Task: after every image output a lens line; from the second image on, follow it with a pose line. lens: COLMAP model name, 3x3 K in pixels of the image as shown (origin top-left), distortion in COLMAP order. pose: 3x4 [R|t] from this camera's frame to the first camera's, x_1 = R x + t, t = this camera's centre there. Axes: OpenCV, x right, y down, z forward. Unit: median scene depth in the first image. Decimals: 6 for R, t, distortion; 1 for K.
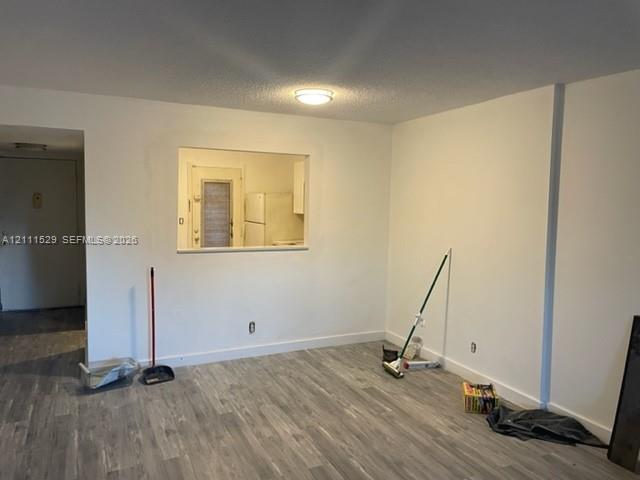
lens RADIAL K [[480.2, 0, 320.3], [0, 480.2, 241.1], [0, 0, 1]] dist [0.032596, -0.021813]
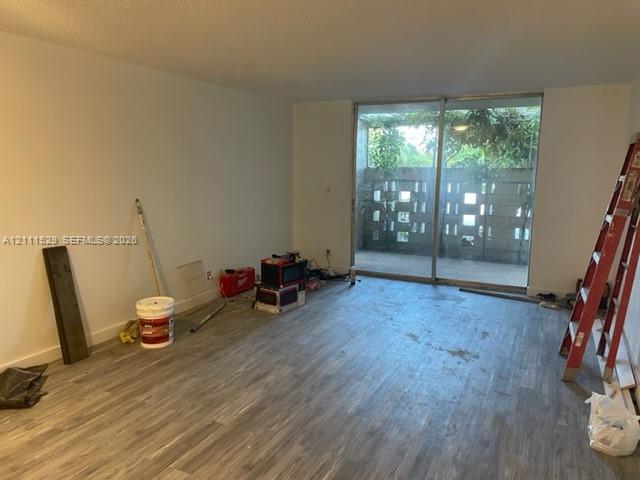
lens RADIAL K [[480.2, 0, 317.7], [0, 480.2, 241.1], [0, 0, 1]] dist [0.032596, -0.021813]
pose [[-0.606035, -0.143941, 0.782306, -0.702305], [0.056826, 0.973143, 0.223076, -0.094868], [-0.793405, 0.179647, -0.581580, 1.142922]]
